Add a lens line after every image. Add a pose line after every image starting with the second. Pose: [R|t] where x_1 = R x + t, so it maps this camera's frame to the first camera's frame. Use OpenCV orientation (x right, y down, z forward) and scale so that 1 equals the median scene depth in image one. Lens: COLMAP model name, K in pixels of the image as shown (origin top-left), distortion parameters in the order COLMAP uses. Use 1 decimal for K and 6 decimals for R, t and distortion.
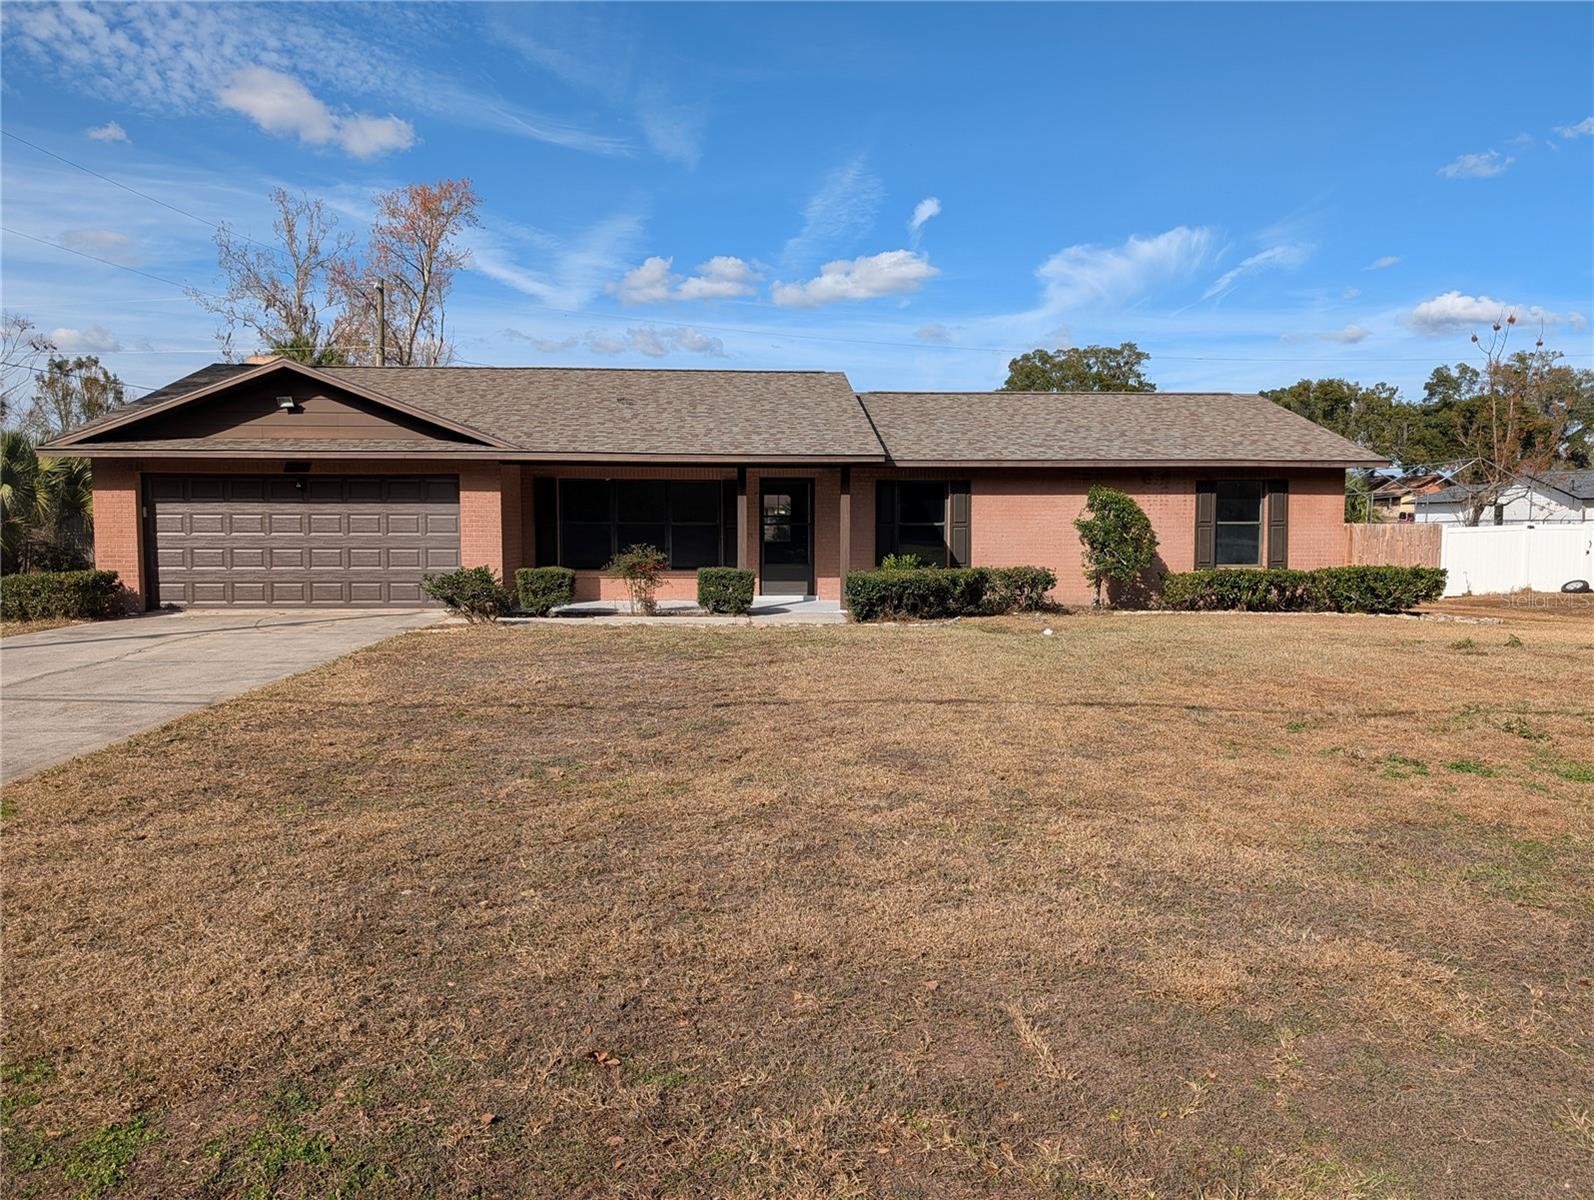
lens RADIAL K [[1233.4, 0, 797.0], [0, 1233.4, 600.0], [0, 0, 1]] dist [0.018529, -0.011528]
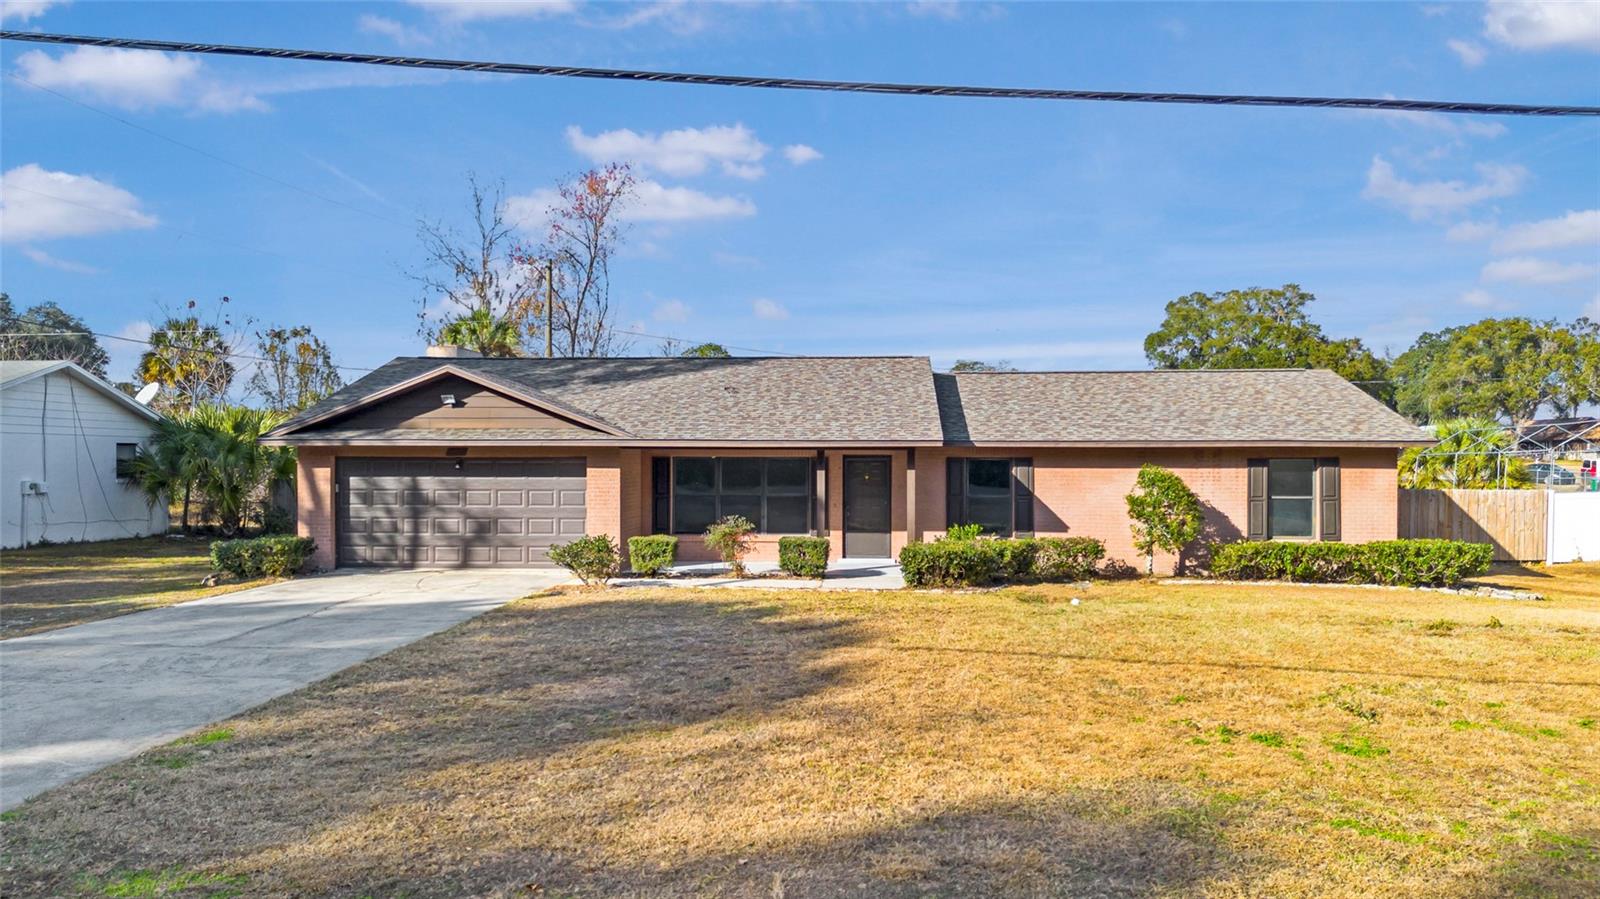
lens RADIAL K [[1266.2, 0, 800.0], [0, 1266.2, 449.5], [0, 0, 1]] dist [0.096787, -0.124810]
pose [[0.989162, 0.001659, -0.146822, 0.110406], [-0.010770, 0.998062, -0.061282, -0.034858], [0.146435, 0.062199, 0.987263, -0.182909]]
